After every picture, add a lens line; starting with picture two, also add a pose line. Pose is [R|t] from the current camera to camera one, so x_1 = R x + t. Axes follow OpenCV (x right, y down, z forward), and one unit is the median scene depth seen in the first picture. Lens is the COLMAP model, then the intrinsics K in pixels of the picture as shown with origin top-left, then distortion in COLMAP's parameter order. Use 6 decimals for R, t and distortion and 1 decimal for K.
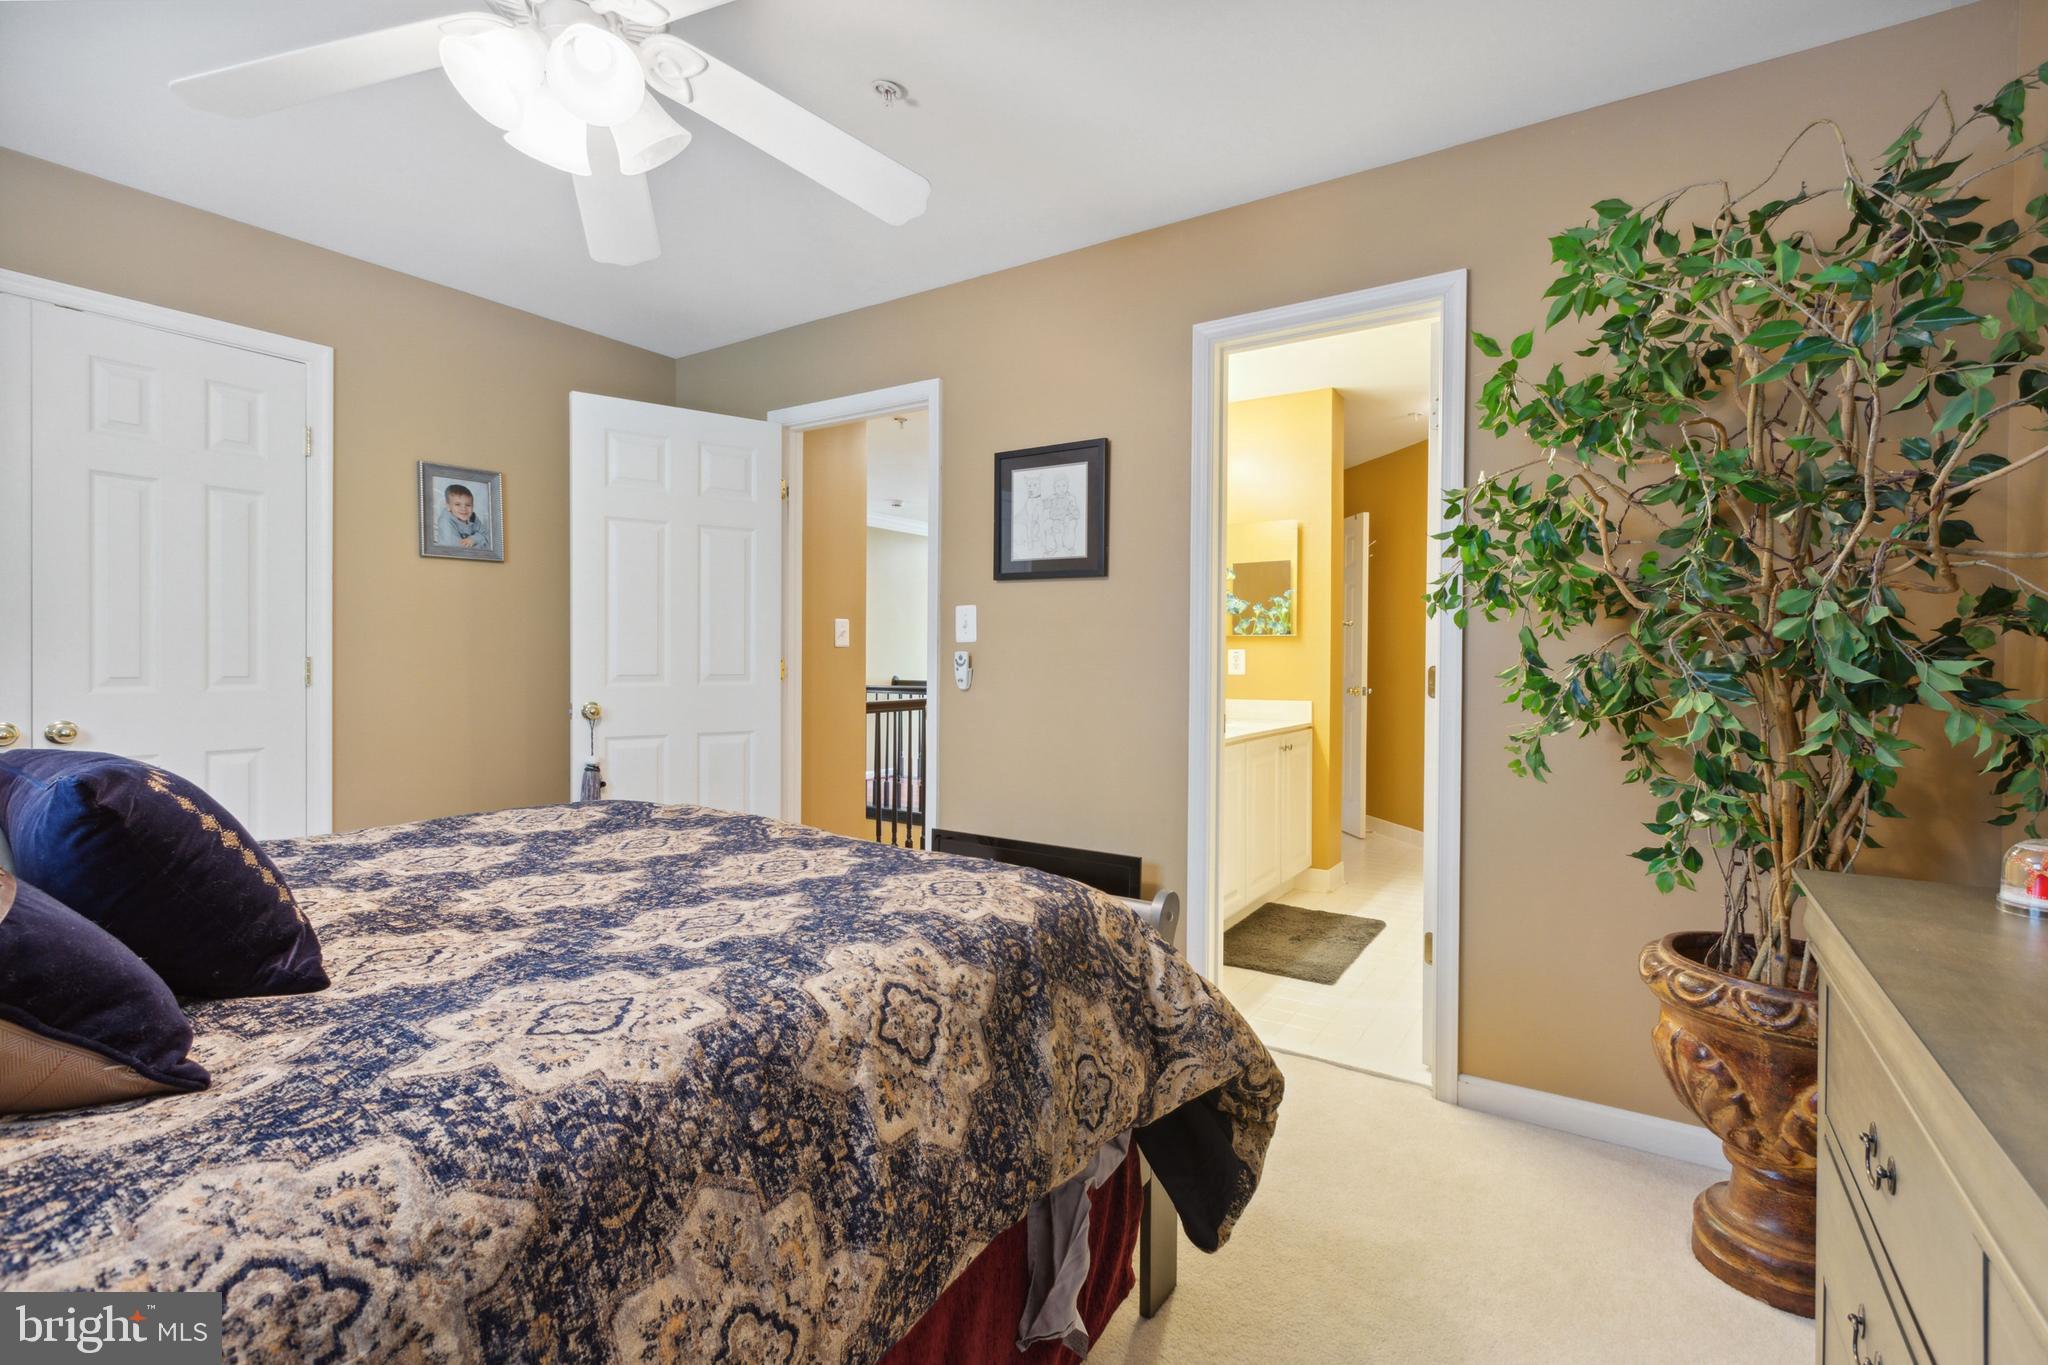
lens RADIAL K [[922.8, 0, 1023.7], [0, 922.8, 672.4], [0, 0, 1]] dist [0.003340, -0.000665]
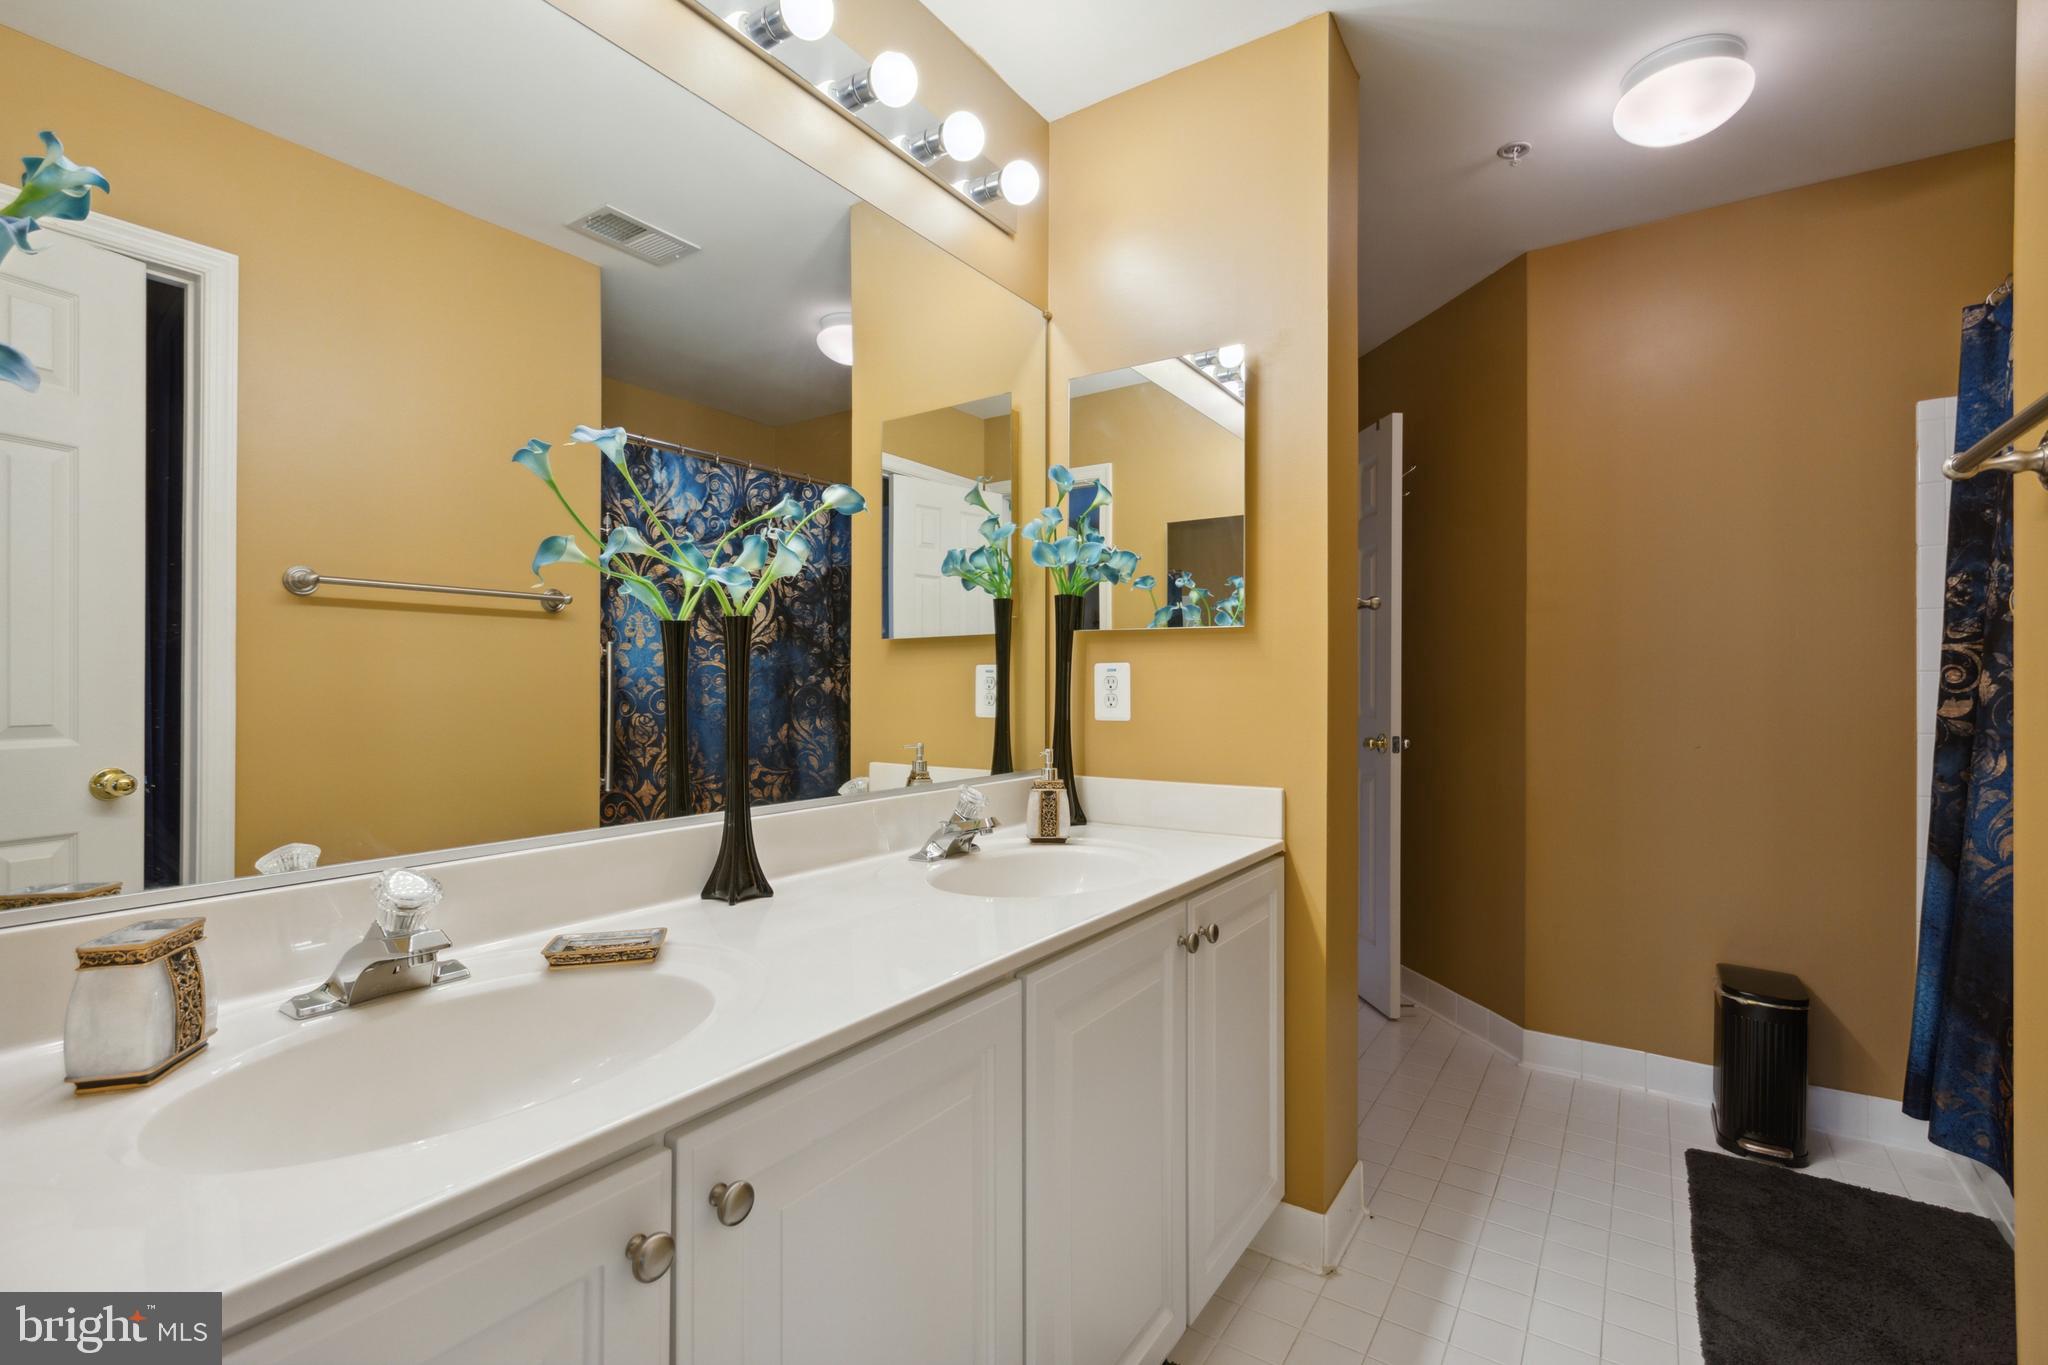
lens RADIAL K [[922.8, 0, 1022.6], [0, 922.8, 691.2], [0, 0, 1]] dist [0.003340, -0.000665]
pose [[0.999933, -0.000915, -0.011540, 0.193098], [0.000781, 0.999932, -0.011603, -0.006736], [0.011550, 0.011594, 0.999866, 0.566324]]
